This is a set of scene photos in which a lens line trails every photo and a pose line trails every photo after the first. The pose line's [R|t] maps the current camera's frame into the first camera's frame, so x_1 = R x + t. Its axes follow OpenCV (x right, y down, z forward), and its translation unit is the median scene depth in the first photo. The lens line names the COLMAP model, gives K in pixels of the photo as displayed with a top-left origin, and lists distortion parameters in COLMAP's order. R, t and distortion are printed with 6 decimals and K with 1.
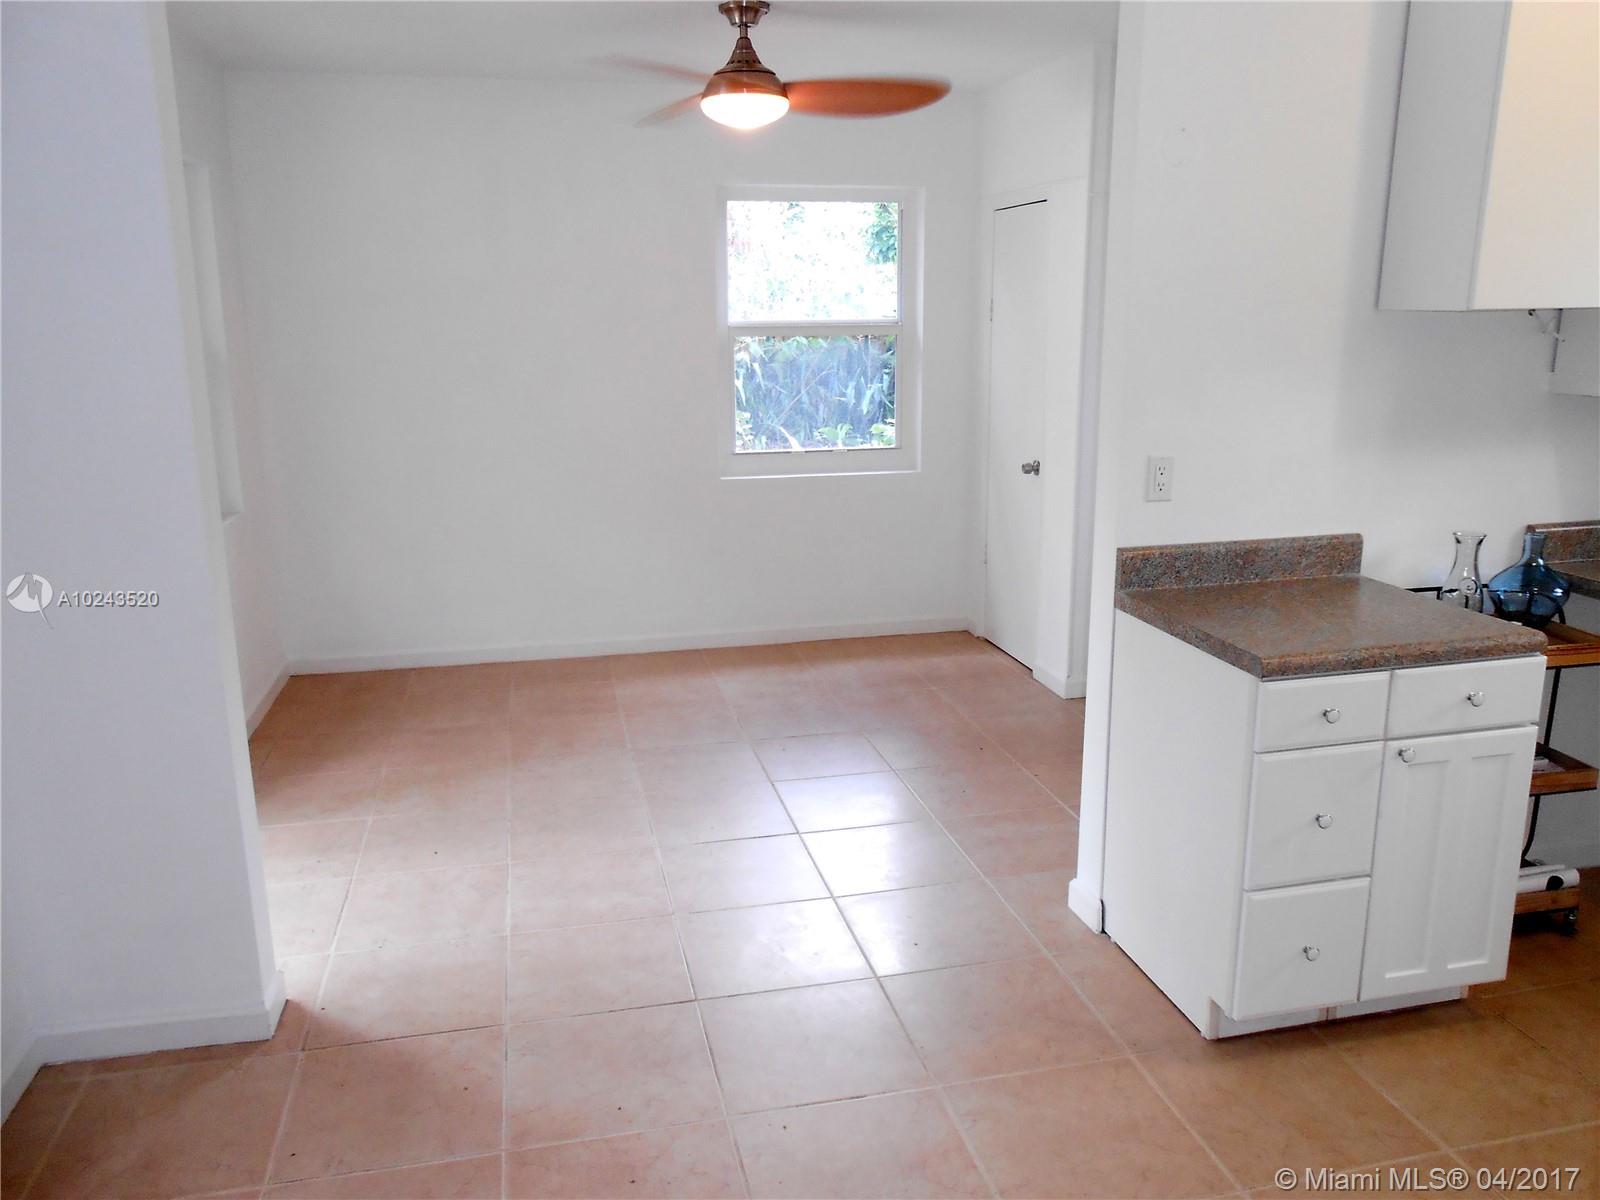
lens RADIAL K [[1231.6, 0, 798.8], [0, 1231.6, 600.6], [0, 0, 1]] dist [-0.028981, -0.000480]
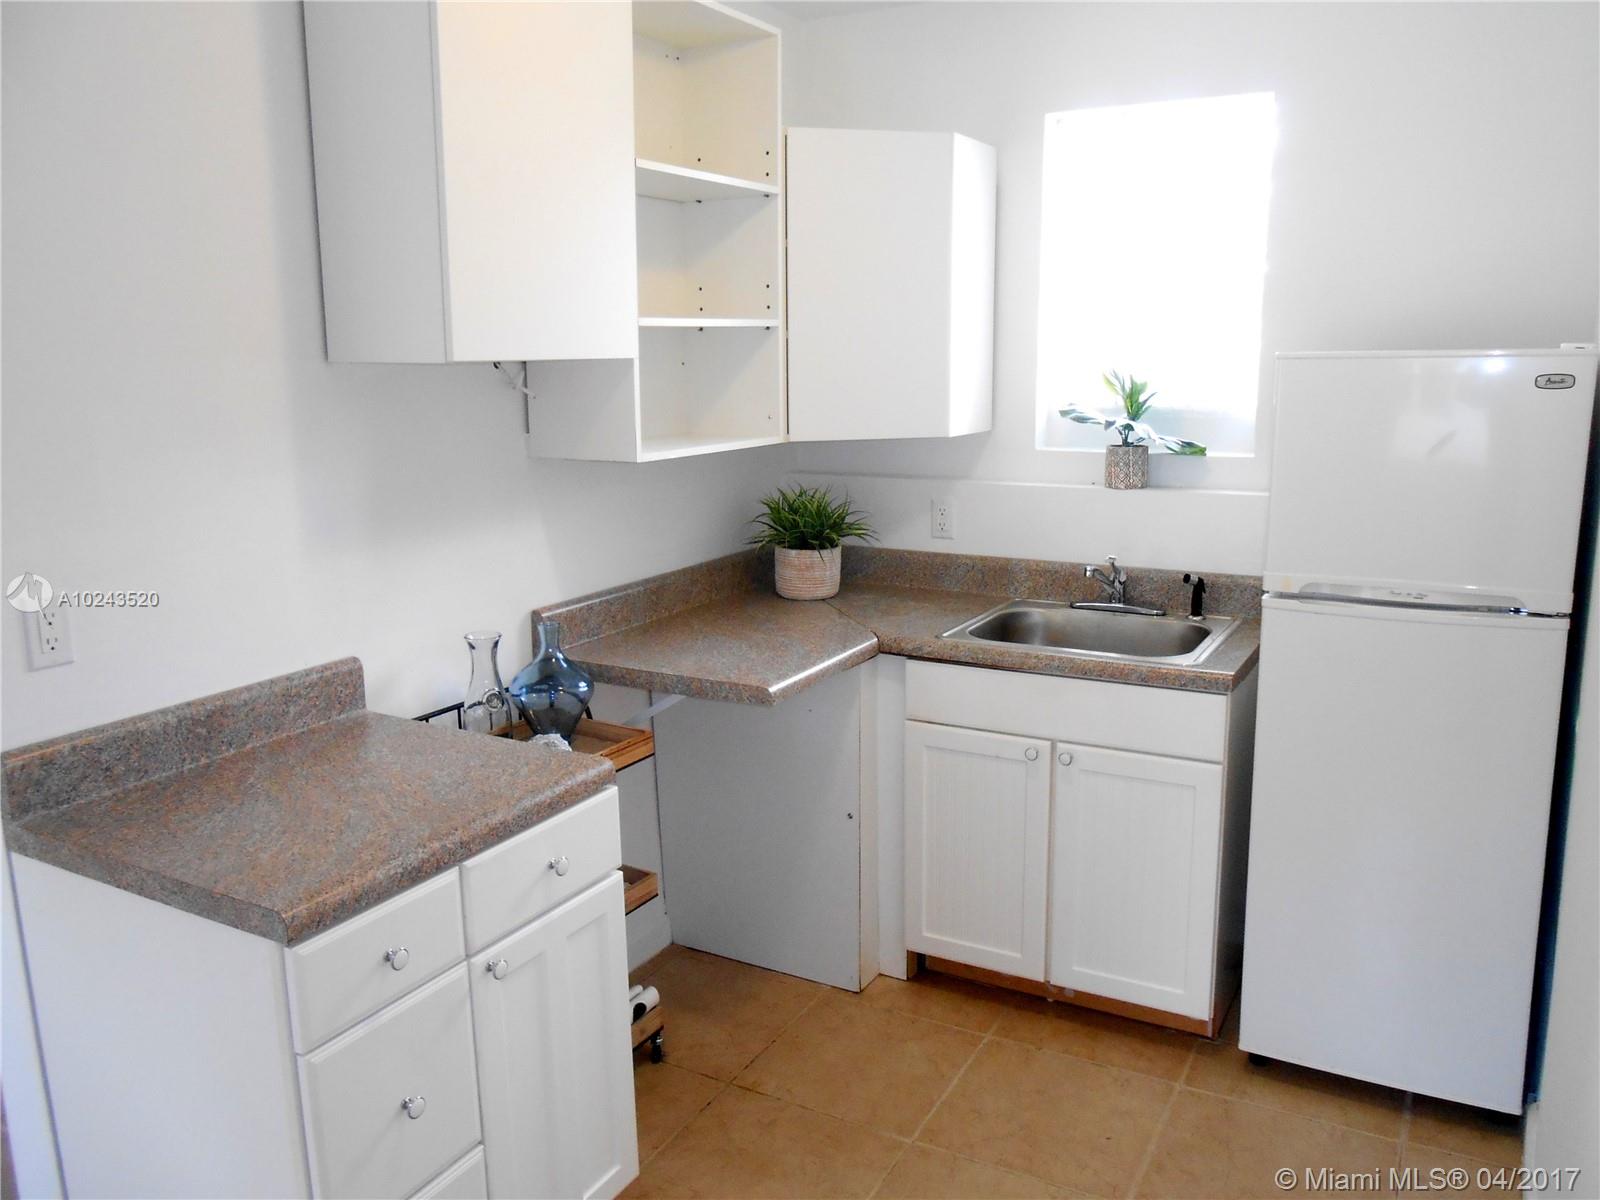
lens RADIAL K [[1231.6, 0, 815.7], [0, 1231.6, 649.4], [0, 0, 1]] dist [-0.028981, -0.000480]
pose [[0.661537, -0.155005, 0.733718, 0.096187], [0.157787, 0.985273, 0.065885, -0.068031], [-0.733125, 0.072186, 0.676252, 0.294322]]
